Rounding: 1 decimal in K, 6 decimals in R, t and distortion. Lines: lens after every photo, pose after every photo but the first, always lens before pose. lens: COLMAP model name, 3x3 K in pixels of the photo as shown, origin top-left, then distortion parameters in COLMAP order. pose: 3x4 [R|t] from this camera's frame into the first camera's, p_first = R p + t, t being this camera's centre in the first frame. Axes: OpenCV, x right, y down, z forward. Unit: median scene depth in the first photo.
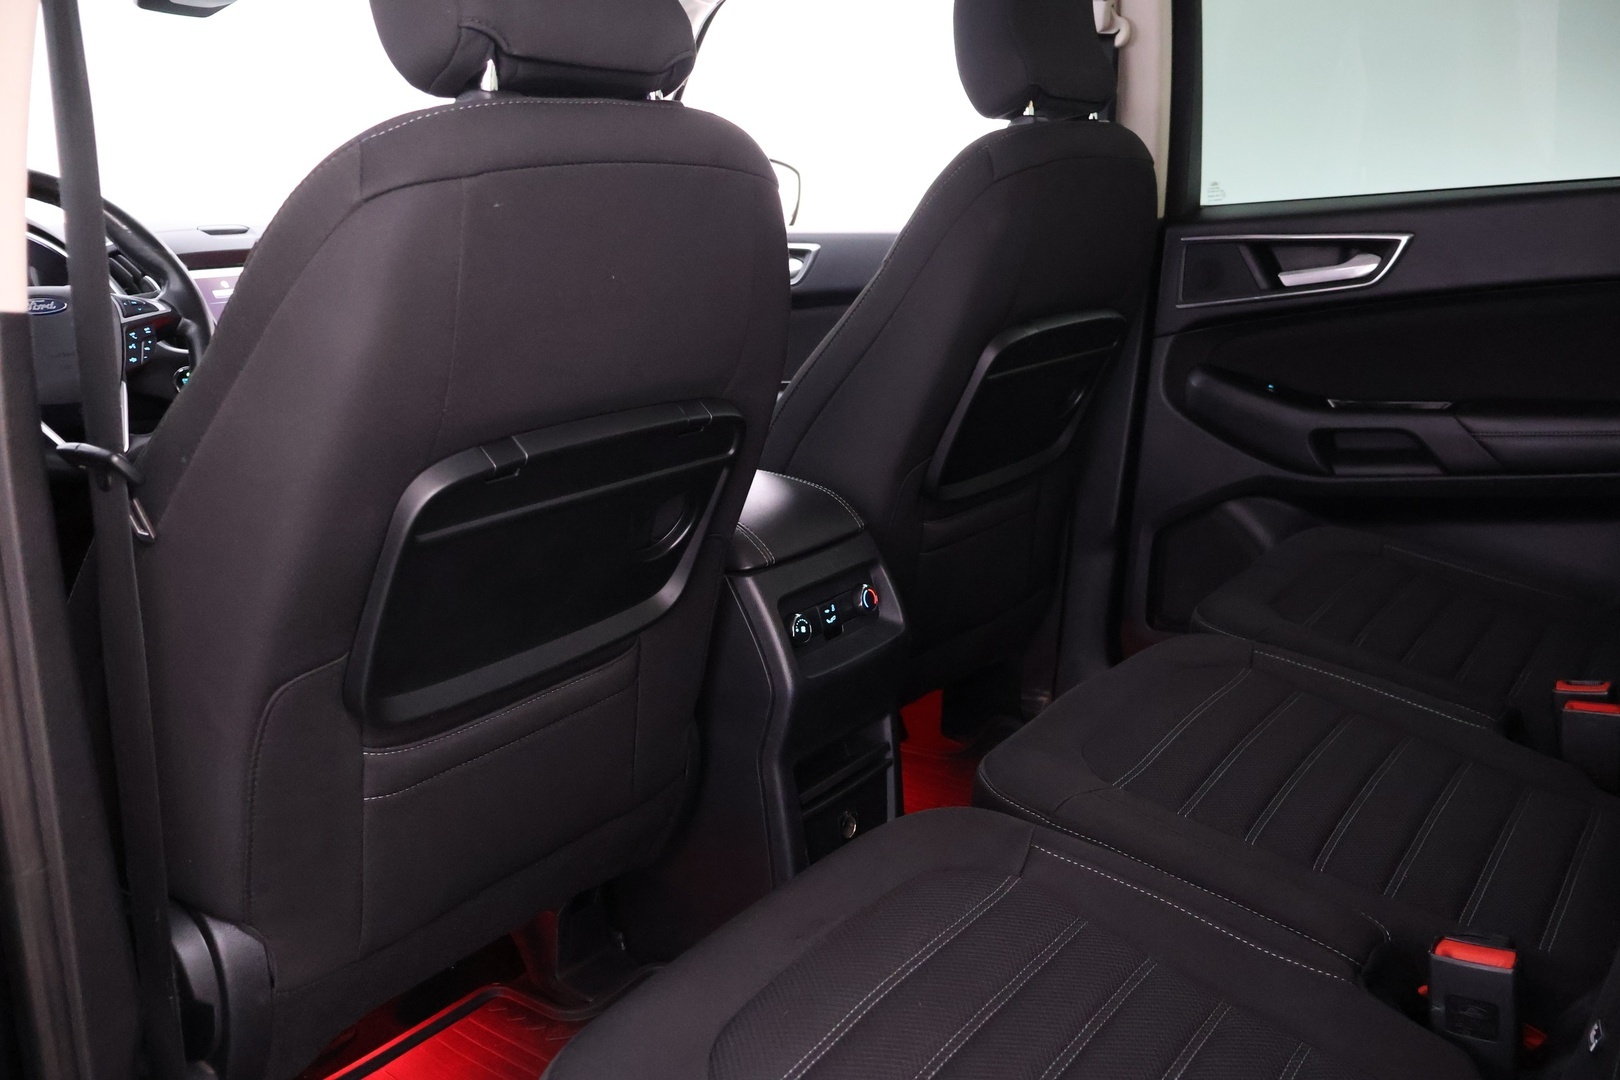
lens RADIAL K [[1381.2, 0, 803.8], [0, 1381.2, 543.6], [0, 0, 1]] dist [0.017138, -0.000313]
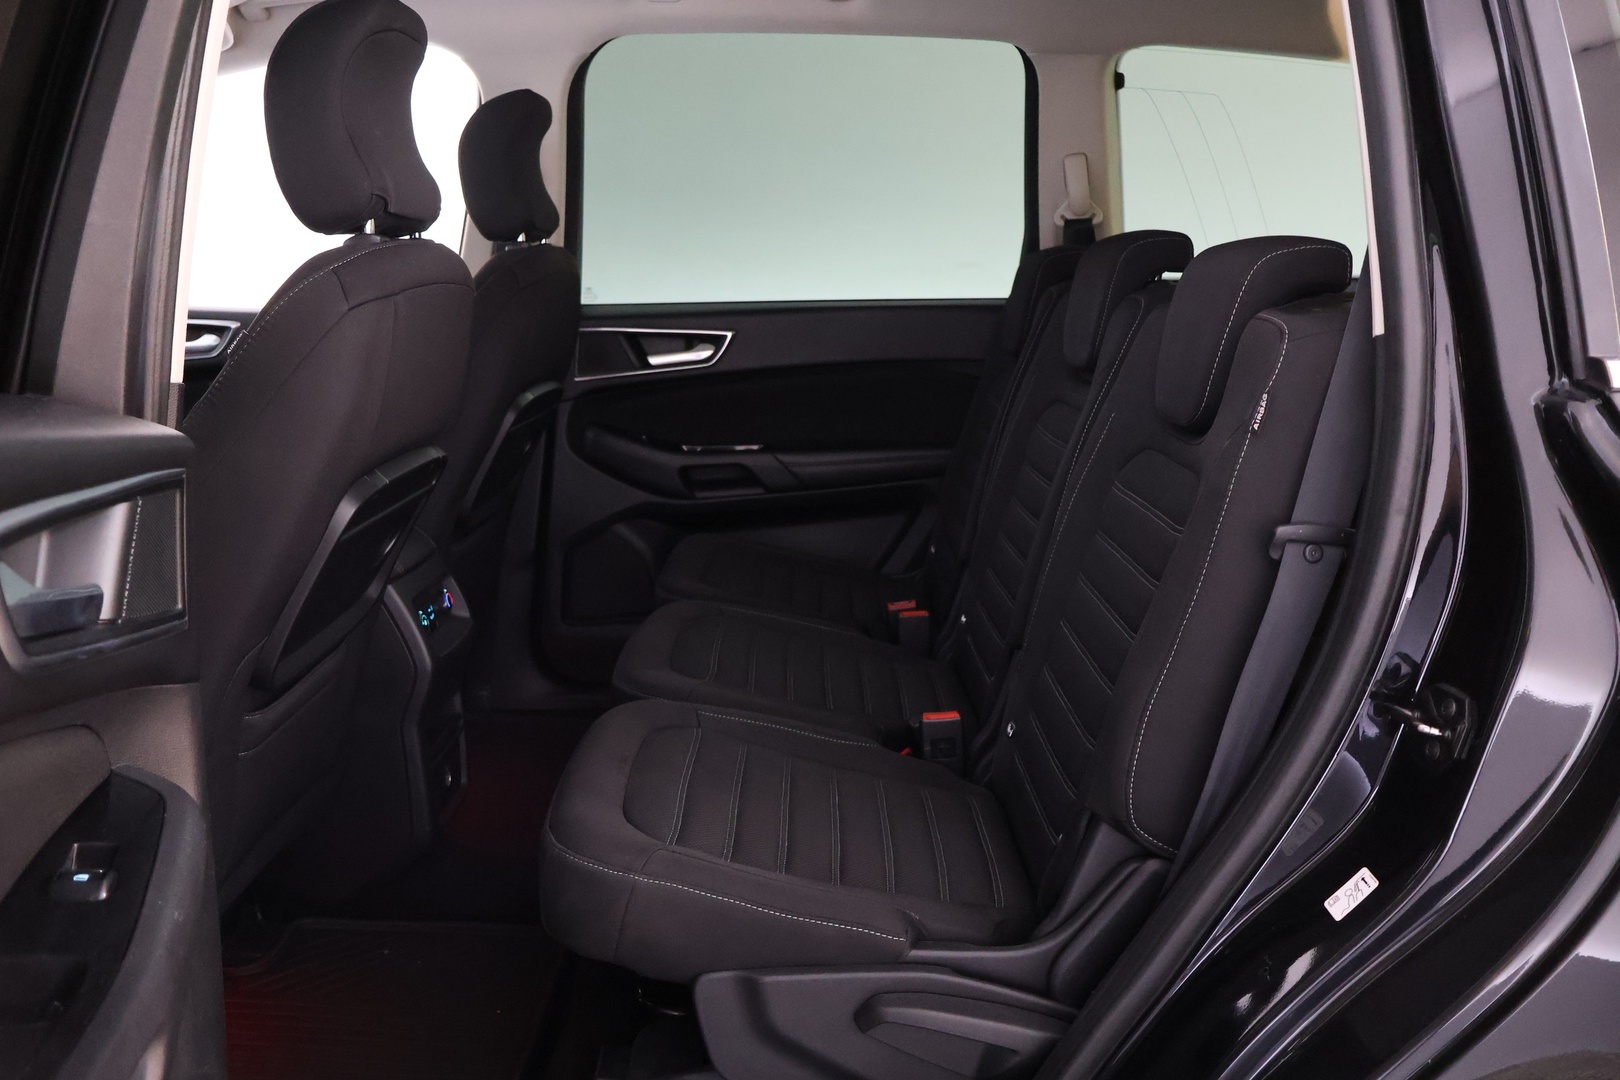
lens RADIAL K [[1381.2, 0, 815.6], [0, 1381.2, 539.0], [0, 0, 1]] dist [0.017138, -0.000313]
pose [[0.810189, -0.064577, 0.582600, -0.350648], [0.095821, 0.995134, -0.022950, 0.036923], [-0.578283, 0.074420, 0.812435, -0.219092]]
